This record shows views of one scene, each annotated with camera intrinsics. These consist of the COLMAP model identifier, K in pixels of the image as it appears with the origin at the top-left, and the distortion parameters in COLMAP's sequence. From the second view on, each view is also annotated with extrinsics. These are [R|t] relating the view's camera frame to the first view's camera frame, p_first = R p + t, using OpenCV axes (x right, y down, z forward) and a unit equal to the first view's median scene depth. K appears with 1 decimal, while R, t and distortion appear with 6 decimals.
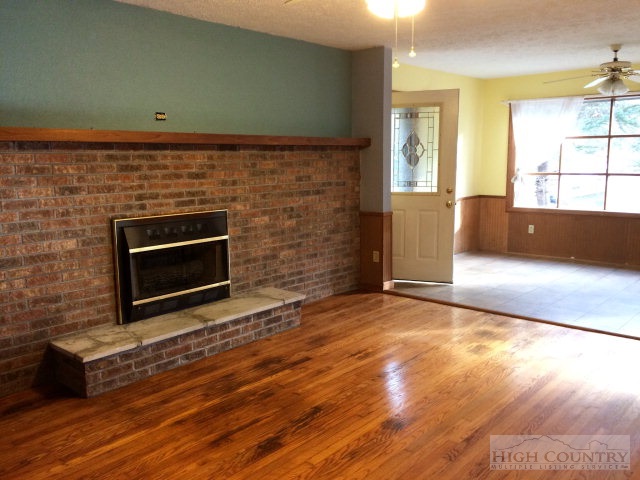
lens RADIAL K [[545.5, 0, 317.0], [0, 545.5, 241.3], [0, 0, 1]] dist [0.072414, -0.103200]
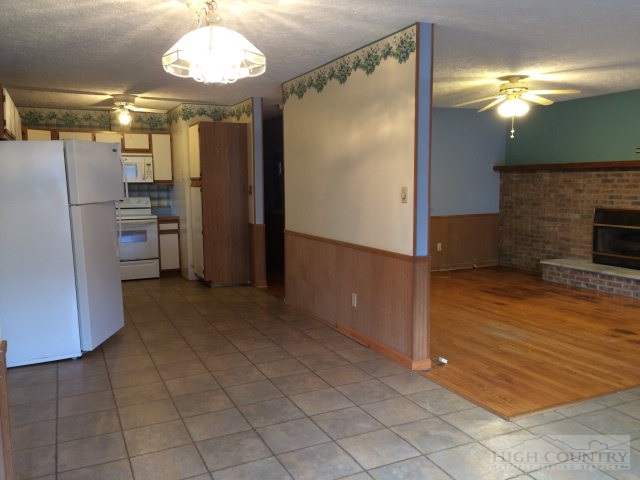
lens RADIAL K [[545.5, 0, 318.7], [0, 545.5, 241.9], [0, 0, 1]] dist [0.072414, -0.103200]
pose [[-0.385443, 0.121993, -0.914632, 1.446968], [-0.122150, 0.975753, 0.181621, -0.124697], [0.914611, 0.181727, -0.361195, 0.671455]]
